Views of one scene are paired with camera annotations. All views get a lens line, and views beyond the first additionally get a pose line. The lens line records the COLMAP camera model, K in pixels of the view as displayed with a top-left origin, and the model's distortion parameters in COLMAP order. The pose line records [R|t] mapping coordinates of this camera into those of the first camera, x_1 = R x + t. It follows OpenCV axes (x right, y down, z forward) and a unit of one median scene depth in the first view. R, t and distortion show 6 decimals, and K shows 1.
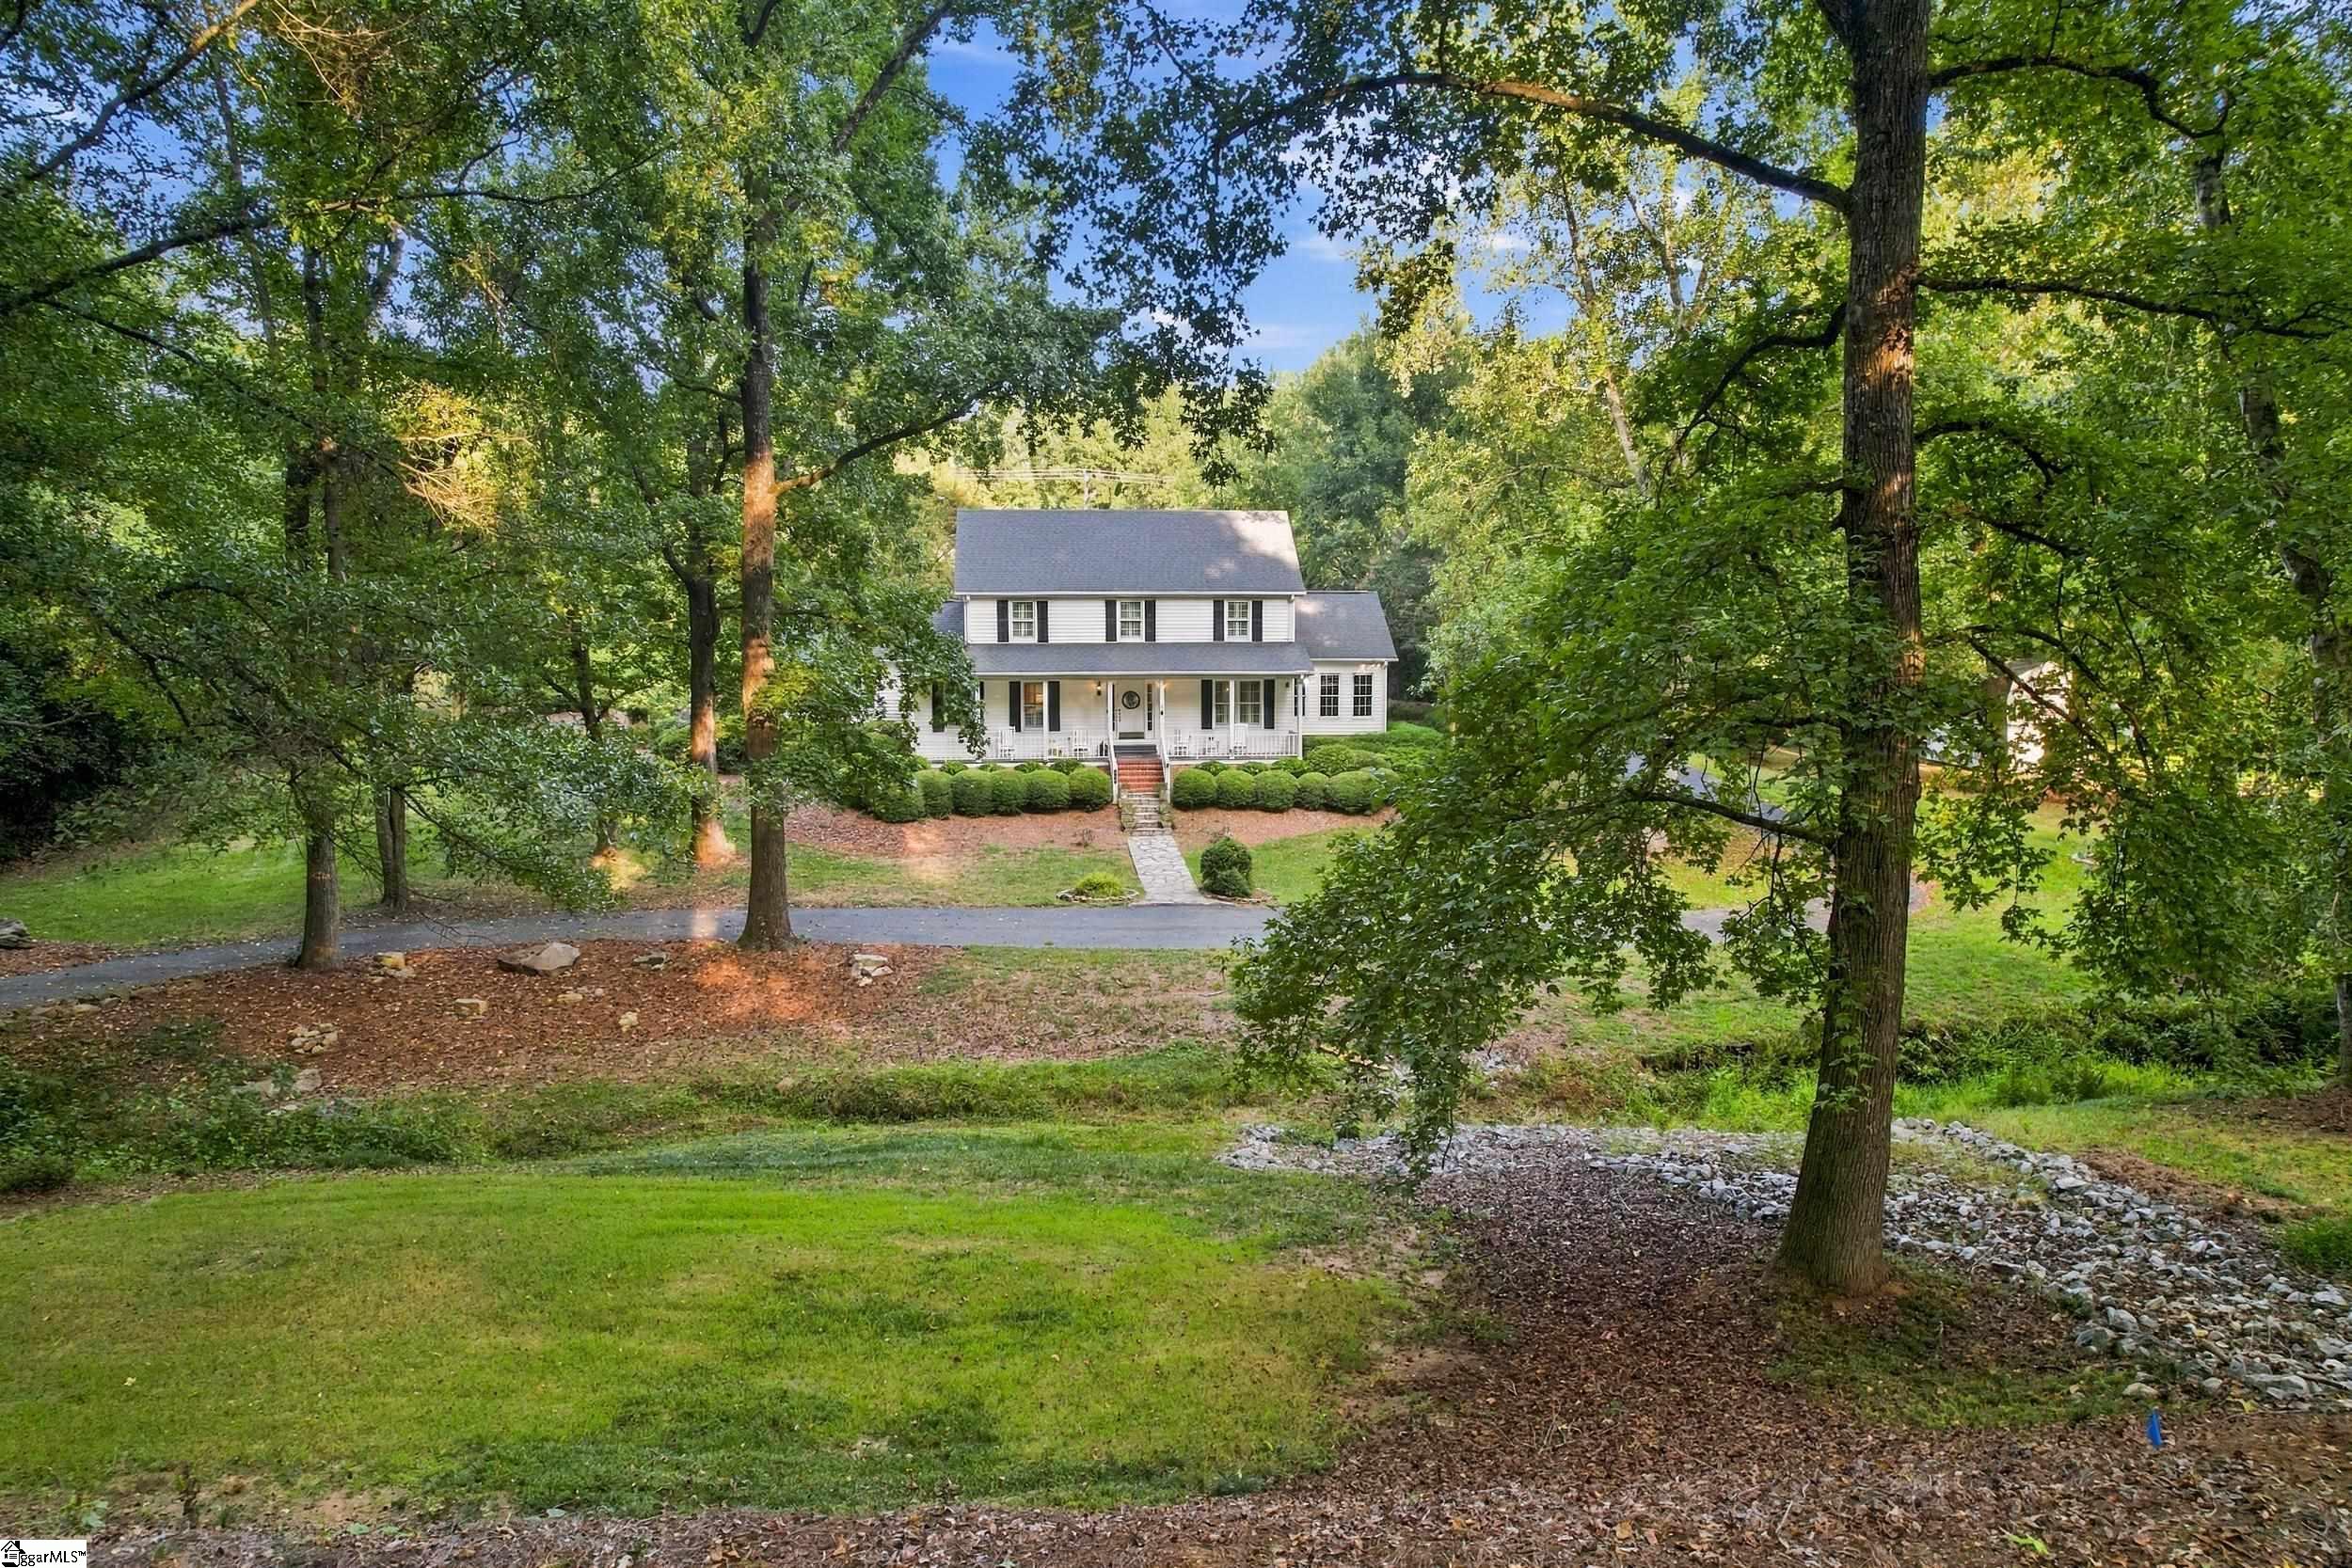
lens RADIAL K [[1498.0, 0, 1177.1], [0, 1498.0, 781.6], [0, 0, 1]] dist [-0.003232, 0.000230]
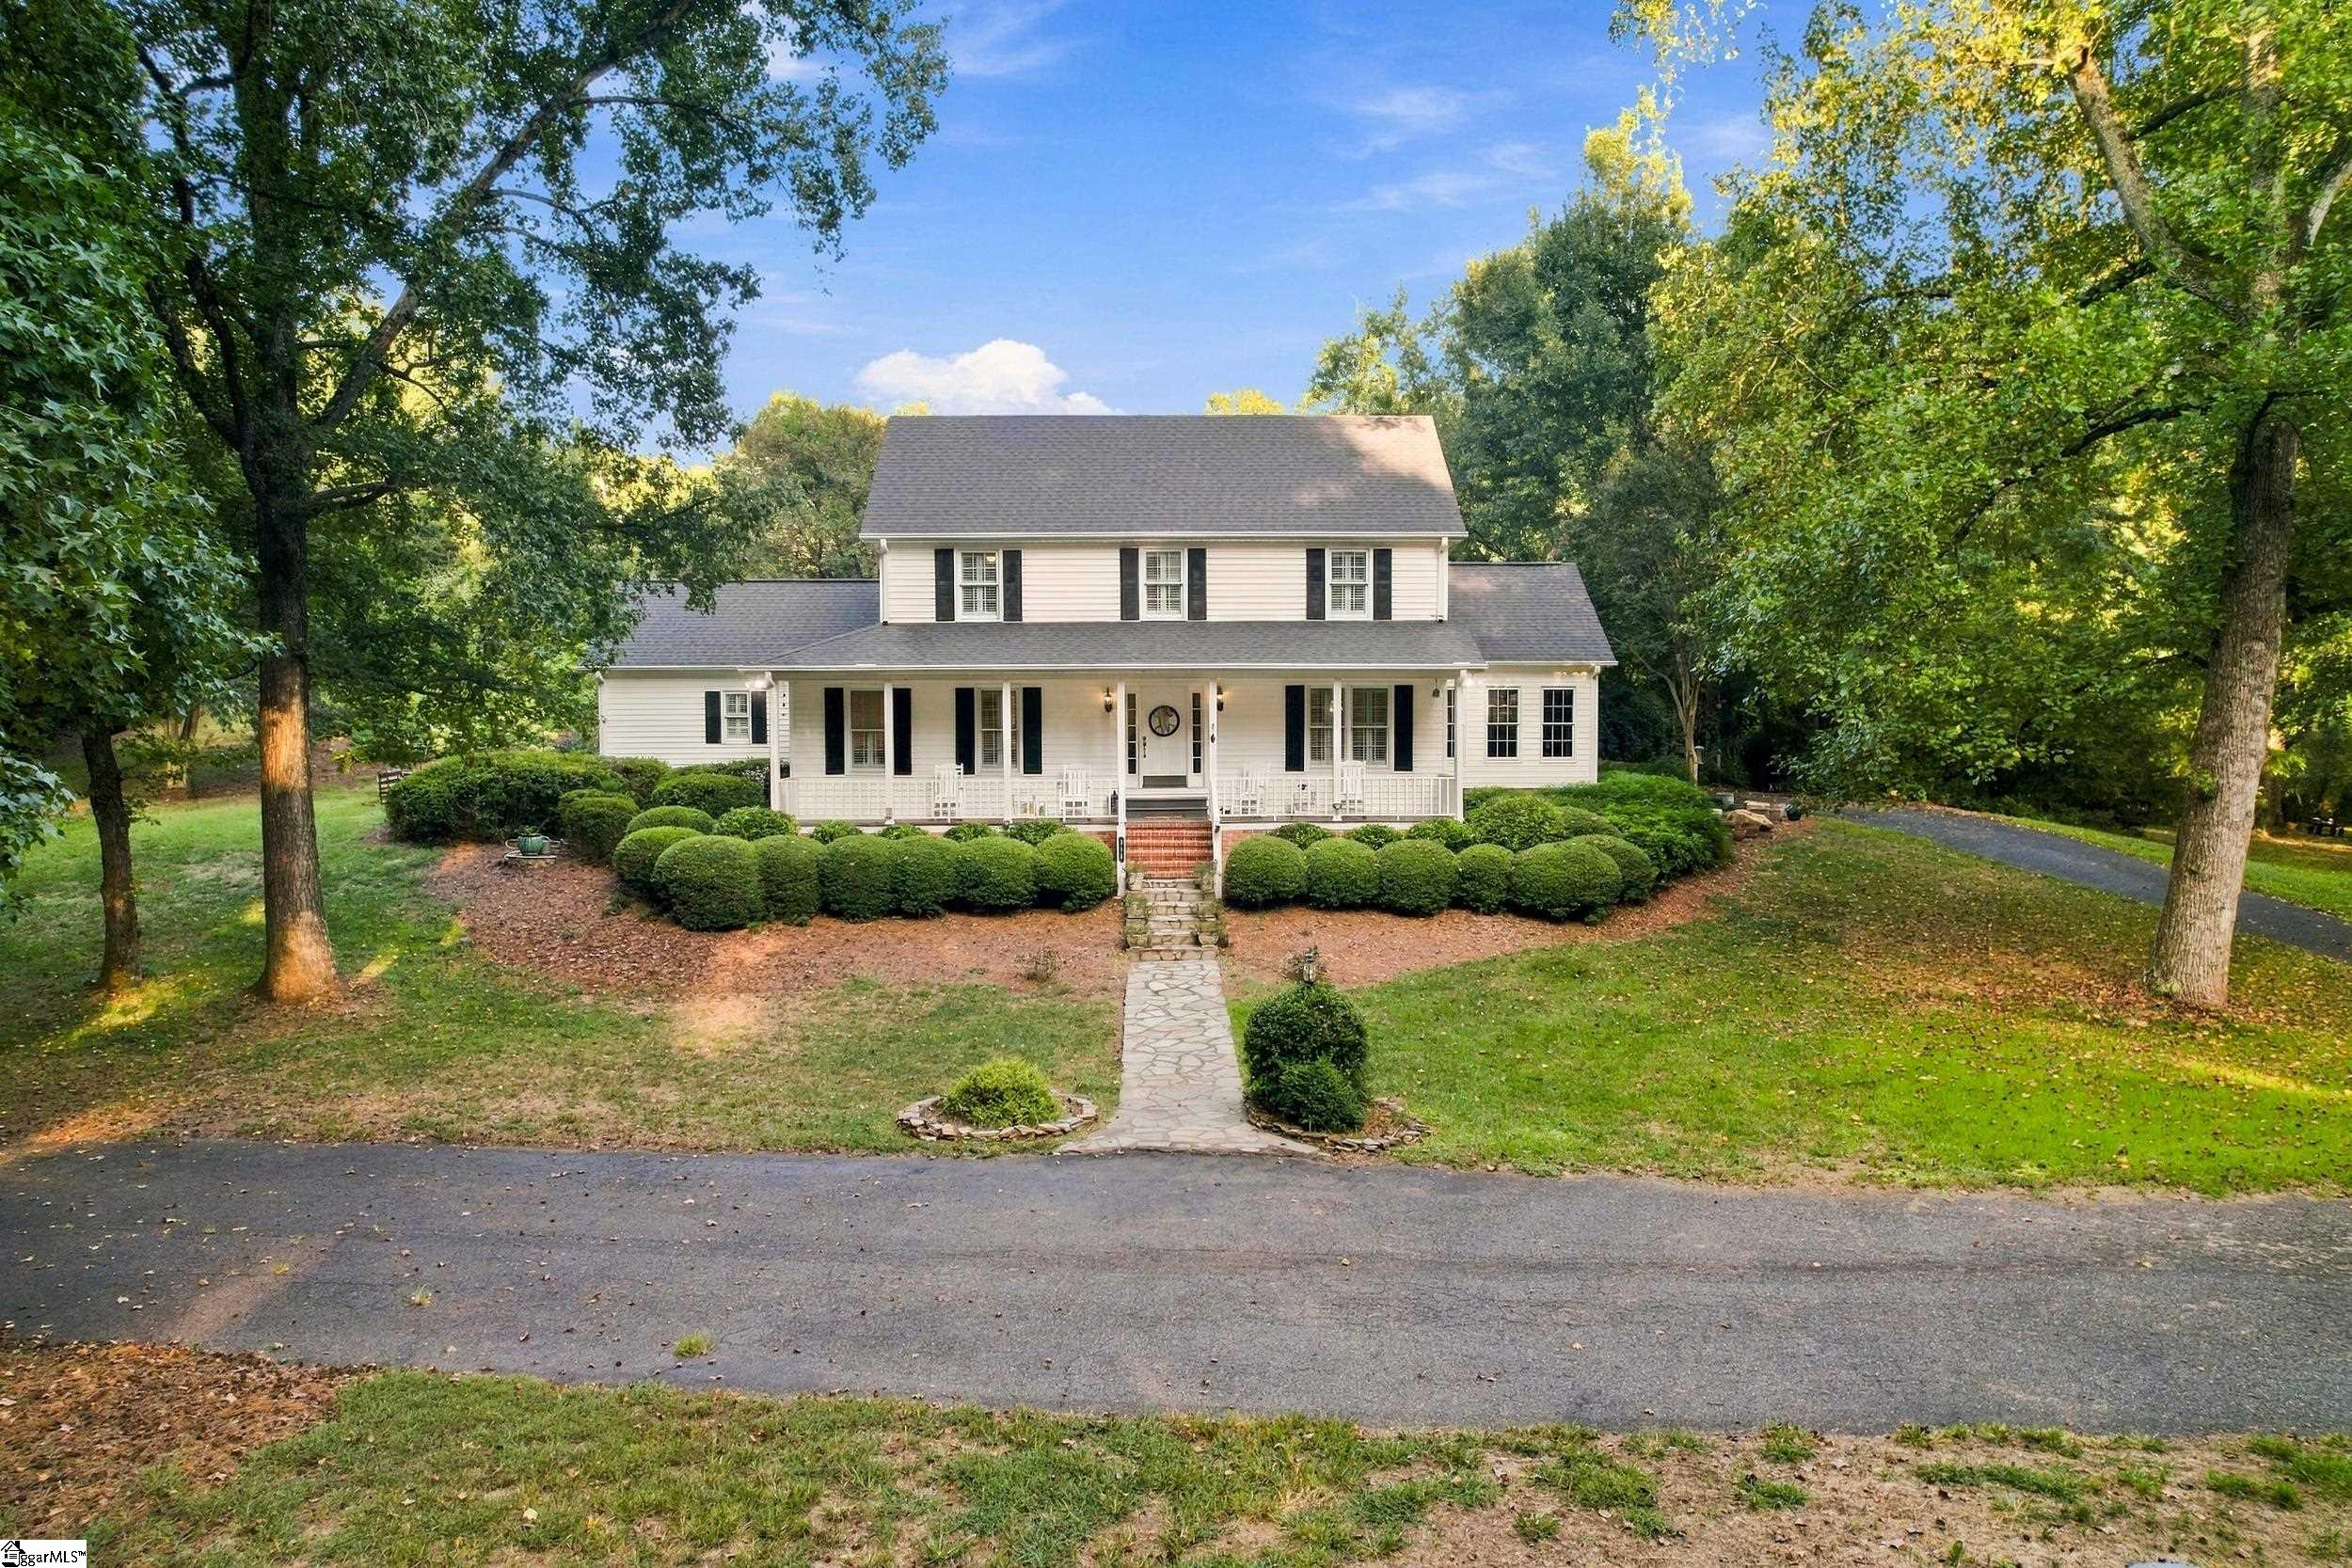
lens RADIAL K [[1498.0, 0, 1174.5], [0, 1498.0, 792.6], [0, 0, 1]] dist [-0.003232, 0.000230]
pose [[0.996233, 0.001747, -0.086699, 0.024083], [-0.006647, 0.998394, -0.056264, 0.006377], [0.086462, 0.056628, 0.994644, 0.426974]]
